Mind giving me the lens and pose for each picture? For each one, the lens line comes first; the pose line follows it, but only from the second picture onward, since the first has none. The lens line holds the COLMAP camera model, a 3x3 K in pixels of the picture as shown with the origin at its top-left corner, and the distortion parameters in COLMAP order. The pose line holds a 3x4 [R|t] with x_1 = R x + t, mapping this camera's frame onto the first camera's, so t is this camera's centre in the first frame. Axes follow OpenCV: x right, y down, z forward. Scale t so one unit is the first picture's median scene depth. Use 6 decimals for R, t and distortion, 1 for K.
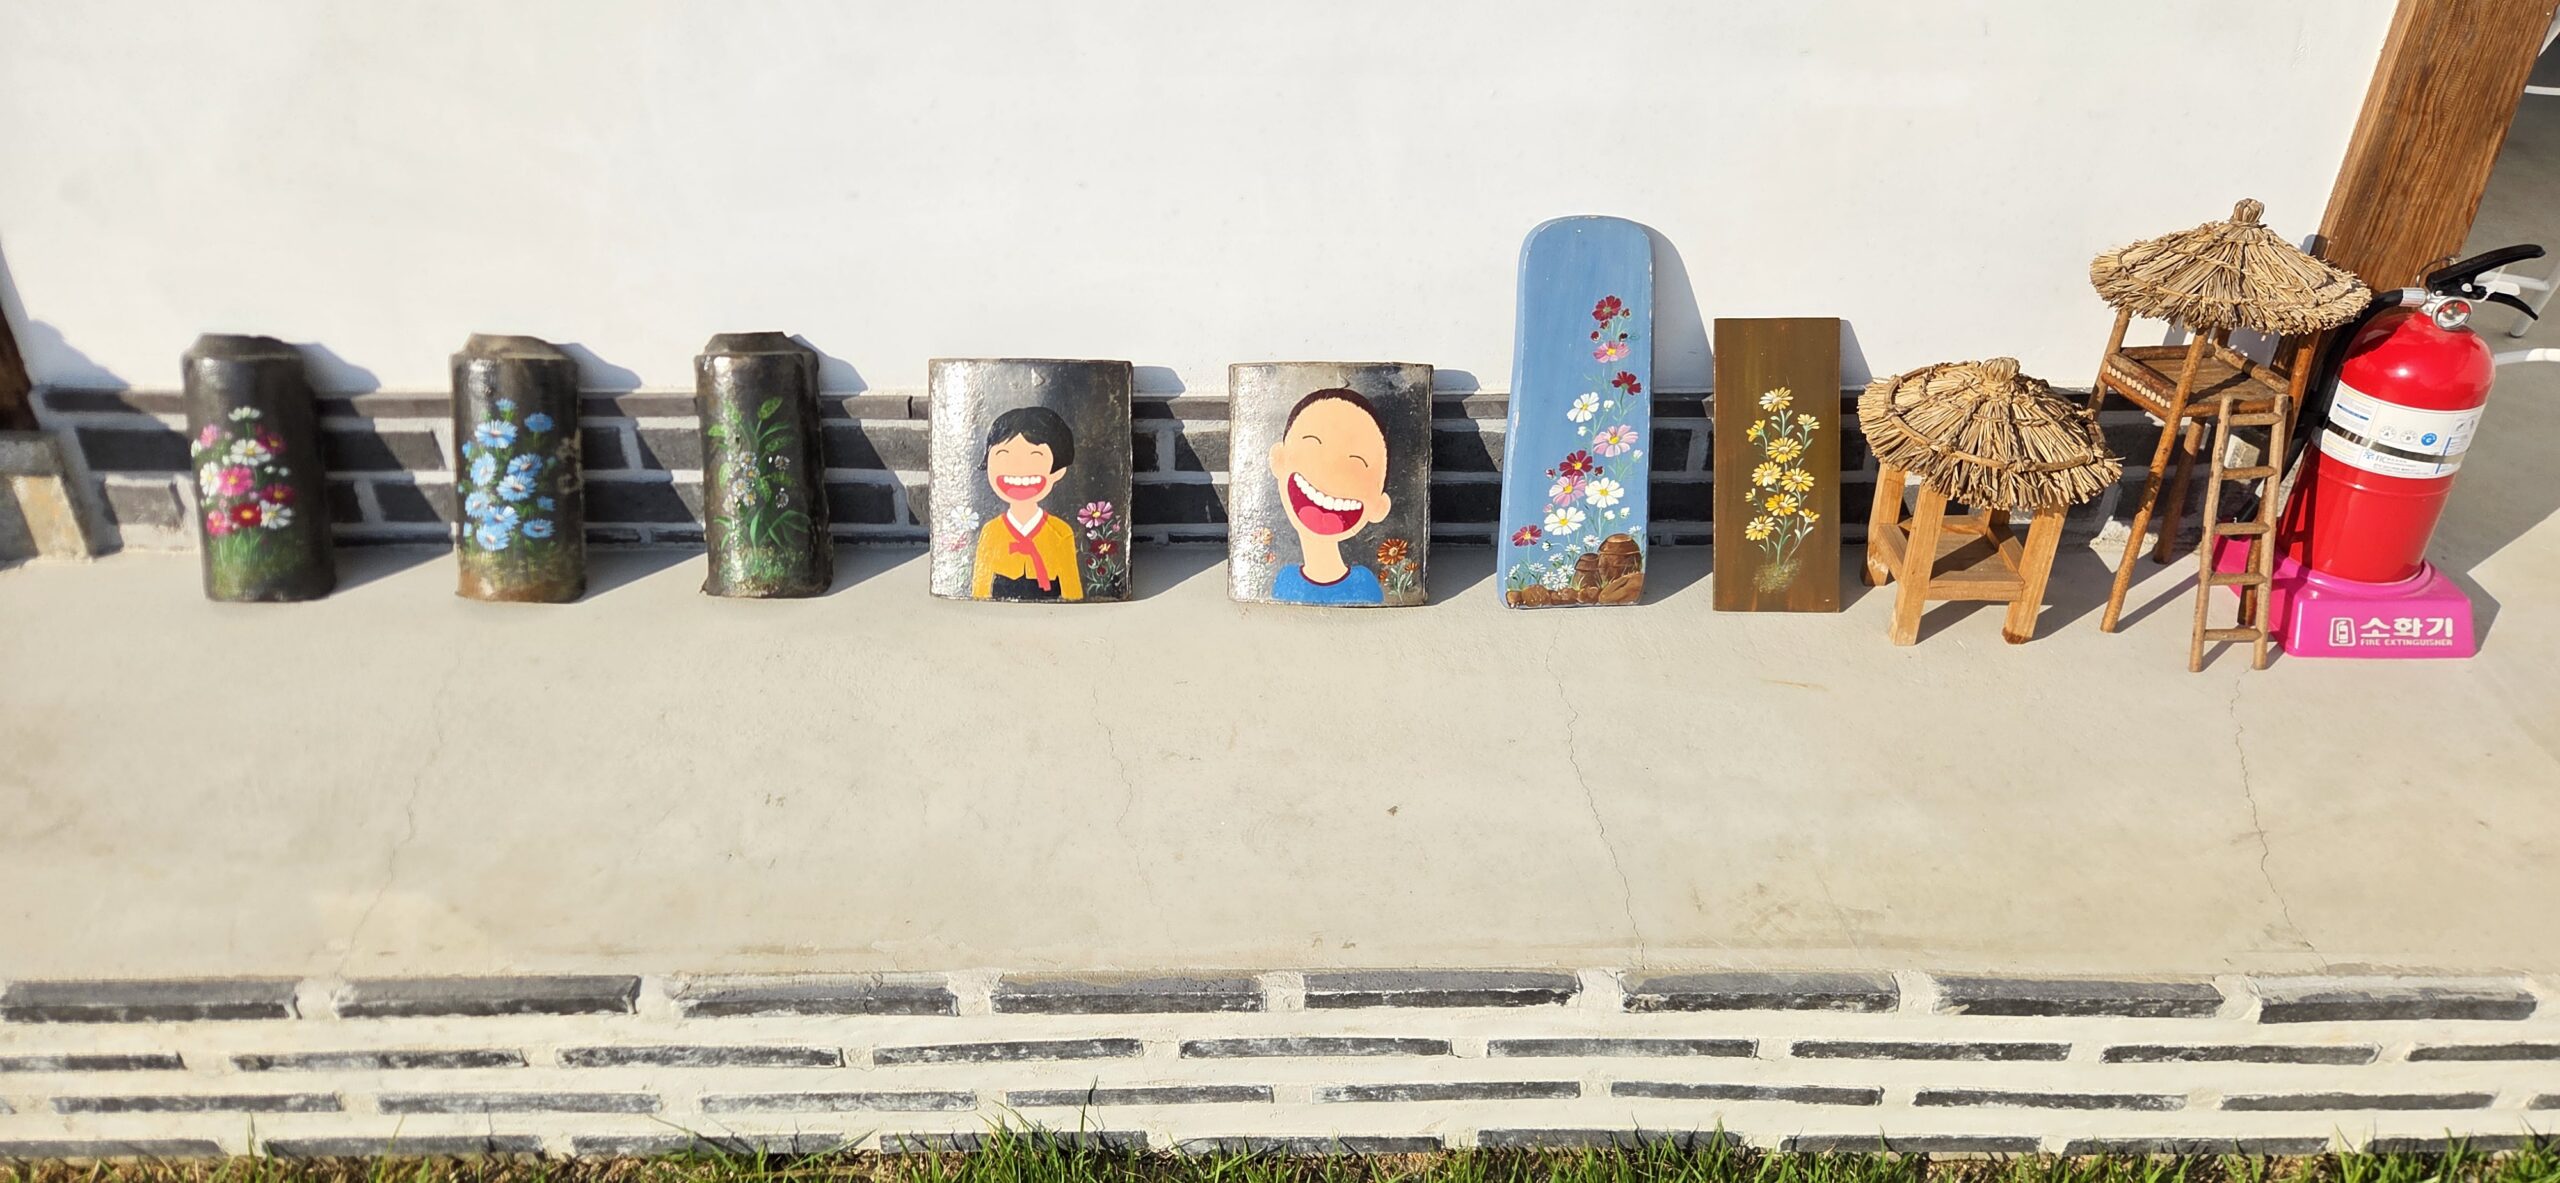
lens RADIAL K [[1719.6, 0, 1264.7], [0, 1719.6, 587.2], [0, 0, 1]] dist [0.061709, -0.041245]
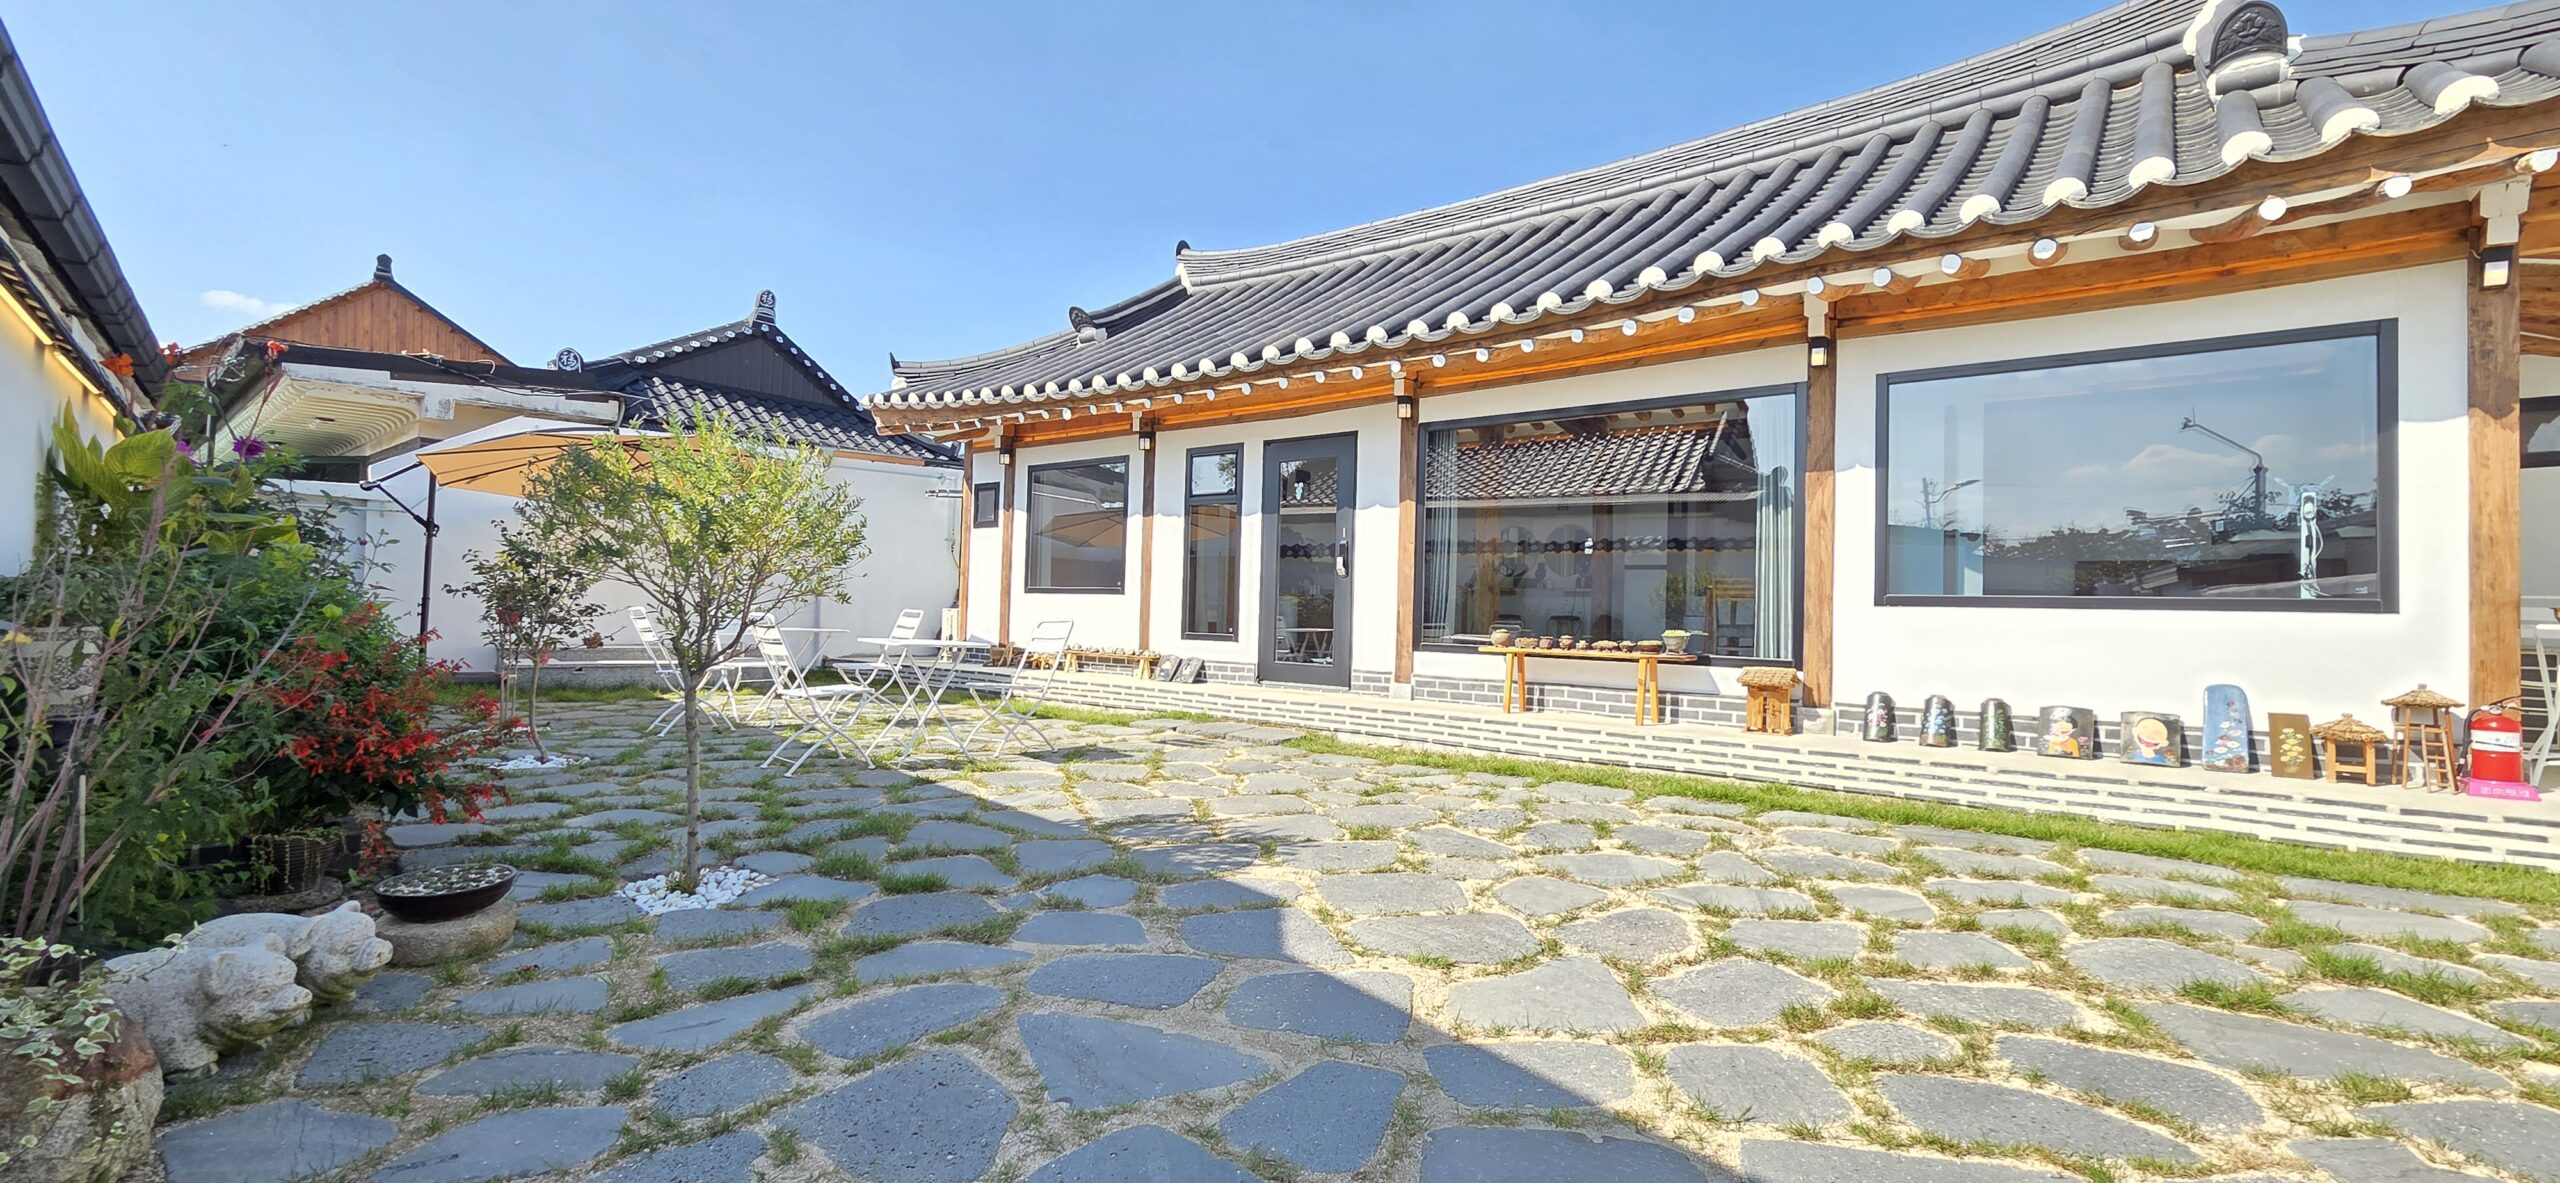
lens RADIAL K [[1050.4, 0, 1295.3], [0, 1050.4, 579.1], [0, 0, 1]] dist [-0.000730, 0.002930]
pose [[0.774044, -0.004195, -0.633118, 0.050119], [-0.350853, 0.829553, -0.434446, 1.546043], [0.527028, 0.558412, 0.640639, -2.110535]]
